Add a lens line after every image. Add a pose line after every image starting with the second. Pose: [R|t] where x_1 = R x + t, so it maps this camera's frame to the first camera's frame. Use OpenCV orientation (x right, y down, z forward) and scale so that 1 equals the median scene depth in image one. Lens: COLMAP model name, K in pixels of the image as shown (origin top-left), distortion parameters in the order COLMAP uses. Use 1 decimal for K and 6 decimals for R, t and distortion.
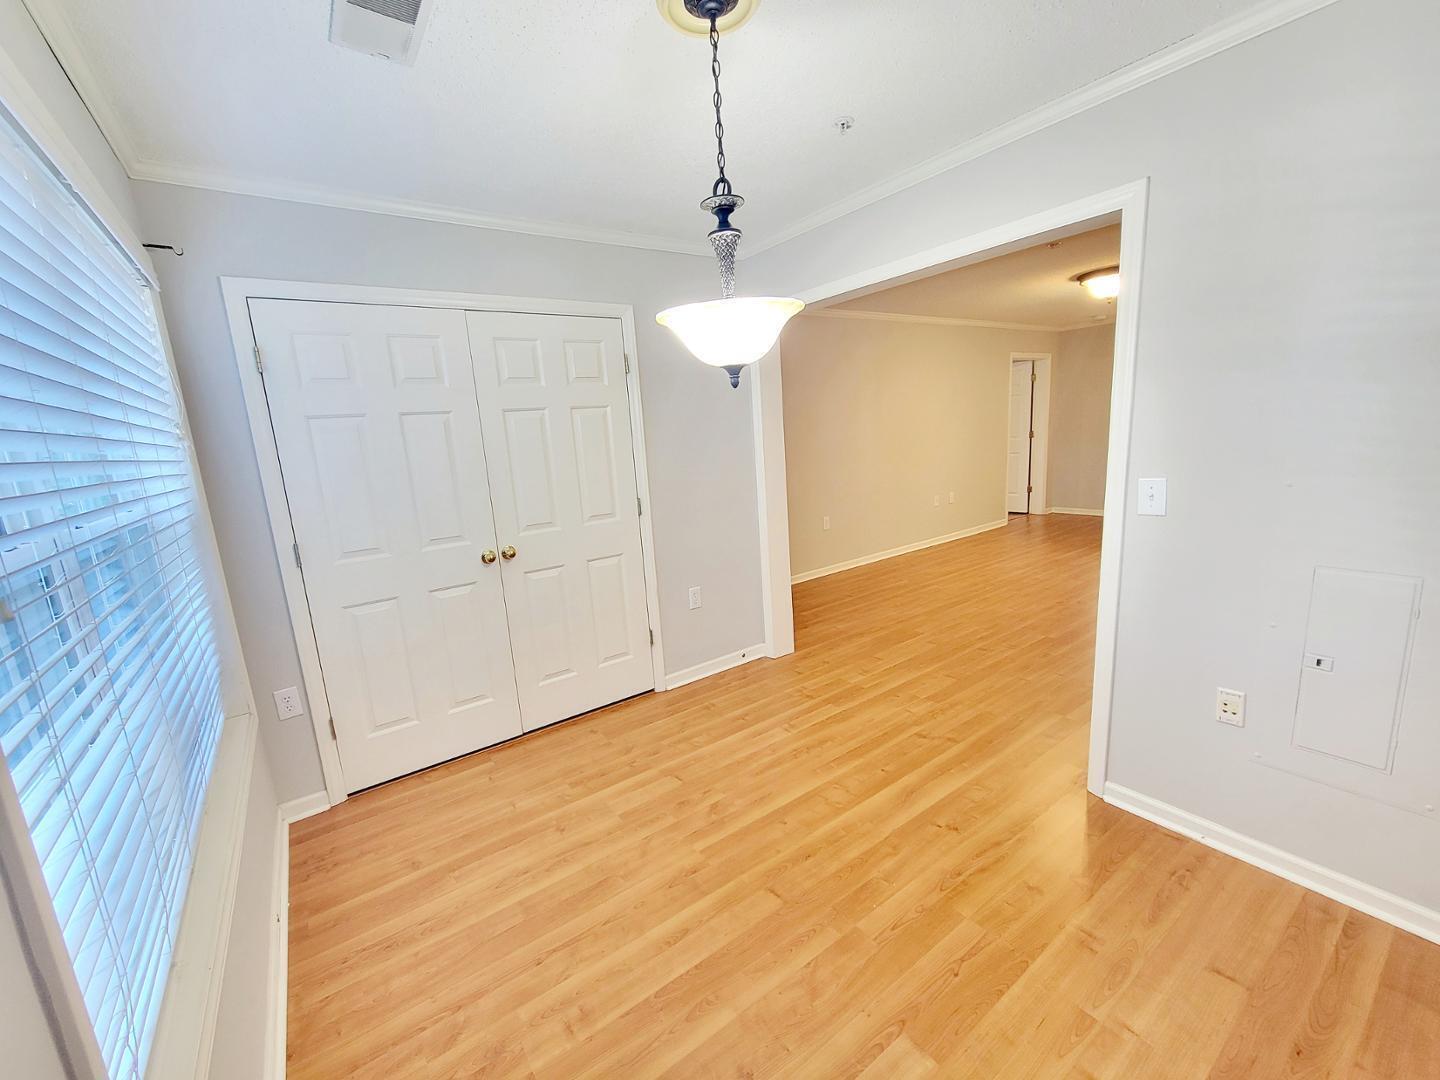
lens RADIAL K [[587.4, 0, 710.3], [0, 587.4, 537.7], [0, 0, 1]] dist [0.001330, -0.001496]
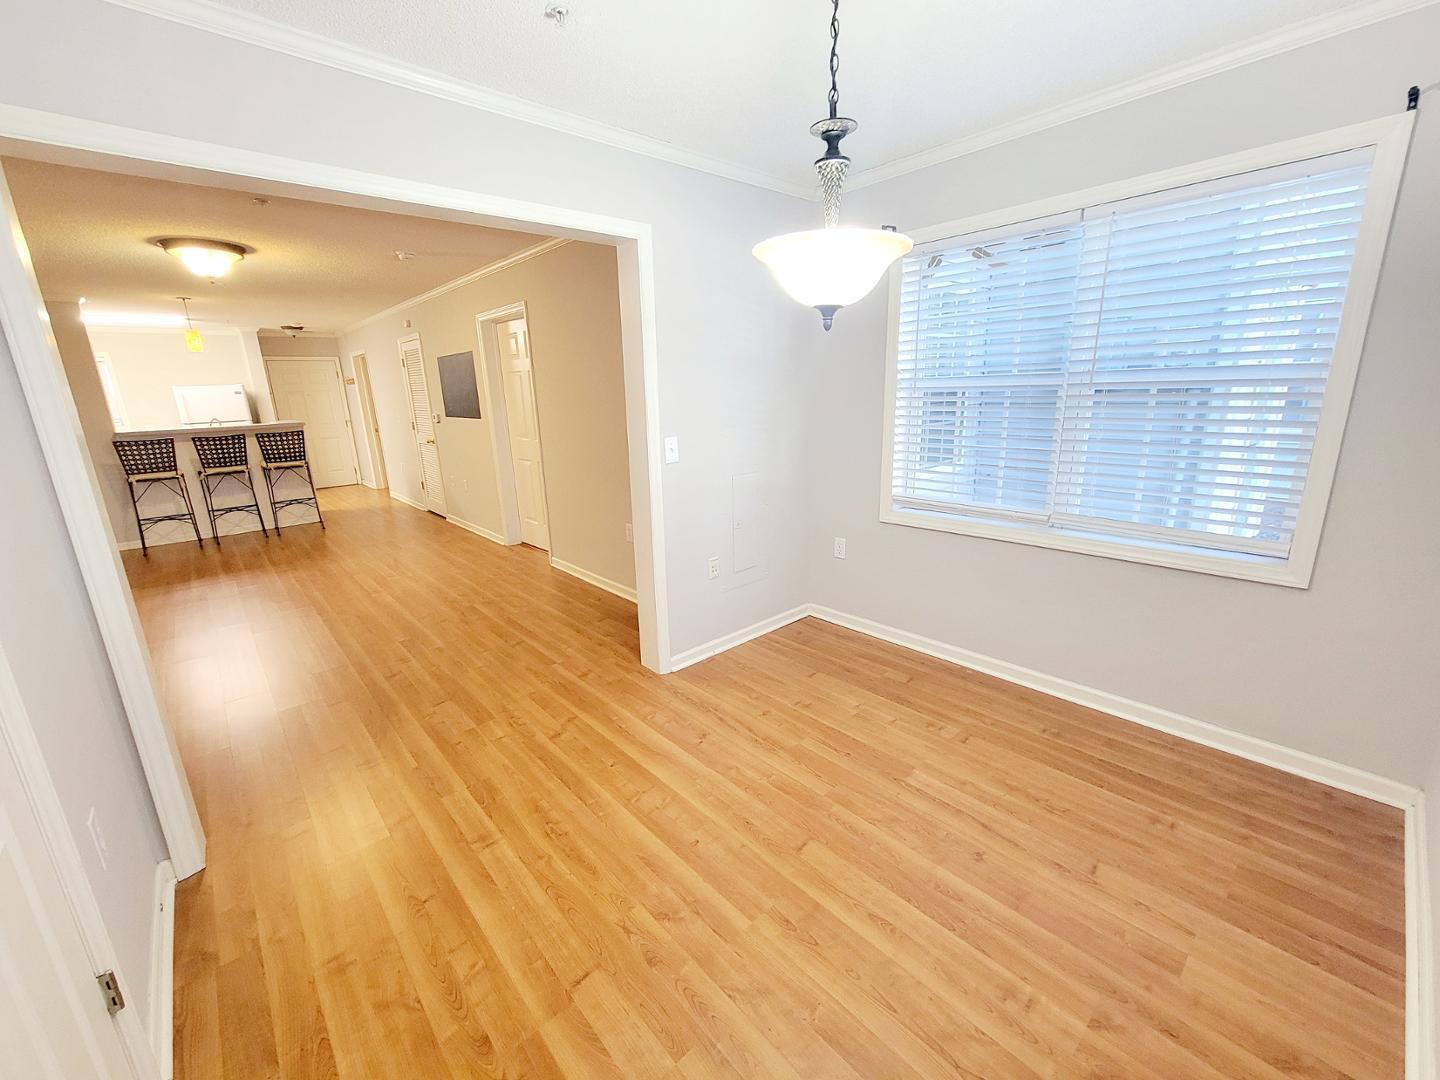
lens RADIAL K [[587.4, 0, 713.4], [0, 587.4, 539.3], [0, 0, 1]] dist [0.001330, -0.001496]
pose [[-0.113745, -0.181460, 0.976798, -0.558458], [0.221721, 0.953747, 0.202996, -0.100723], [-0.968453, 0.239666, -0.068251, 0.796143]]
